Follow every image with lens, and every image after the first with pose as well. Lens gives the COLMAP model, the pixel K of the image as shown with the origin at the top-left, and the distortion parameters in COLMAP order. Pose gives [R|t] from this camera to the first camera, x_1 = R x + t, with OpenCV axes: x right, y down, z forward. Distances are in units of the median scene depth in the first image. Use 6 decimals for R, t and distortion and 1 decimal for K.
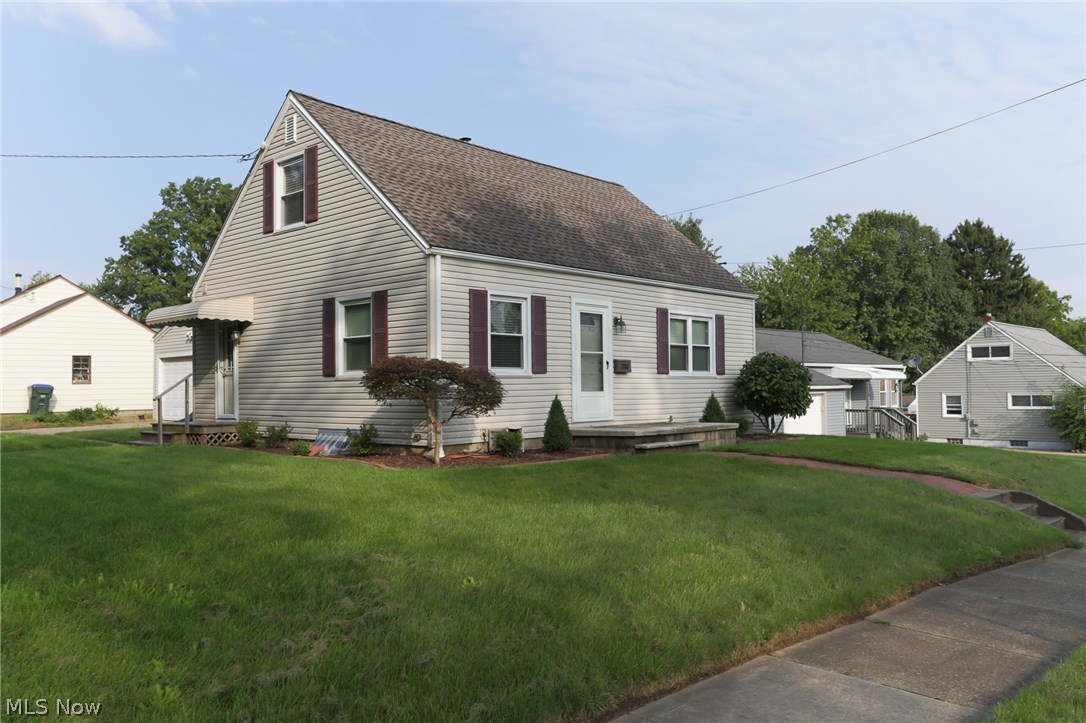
lens RADIAL K [[851.9, 0, 543.0], [0, 851.9, 361.5], [0, 0, 1]] dist [0.004351, 0.000718]
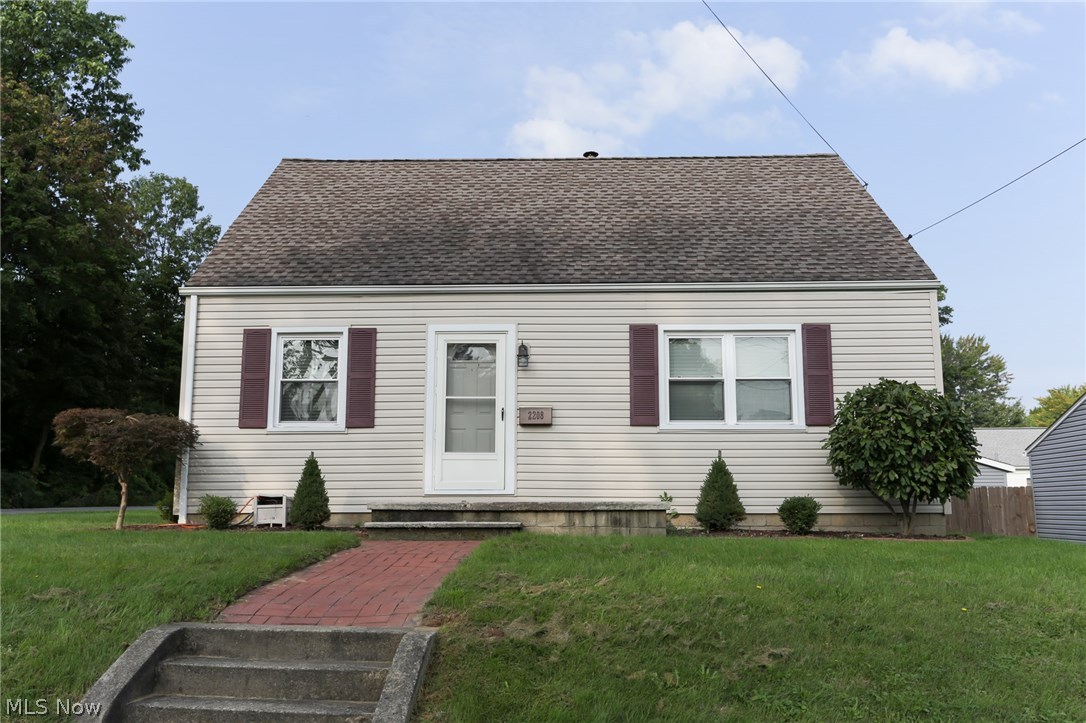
lens RADIAL K [[923.0, 0, 543.0], [0, 923.0, 361.5], [0, 0, 1]] dist [-0.000783, 0.000714]
pose [[0.658790, -0.108904, -0.744402, 0.662693], [0.019371, 0.991595, -0.127924, 0.058253], [0.752077, 0.069855, 0.655363, 0.528850]]
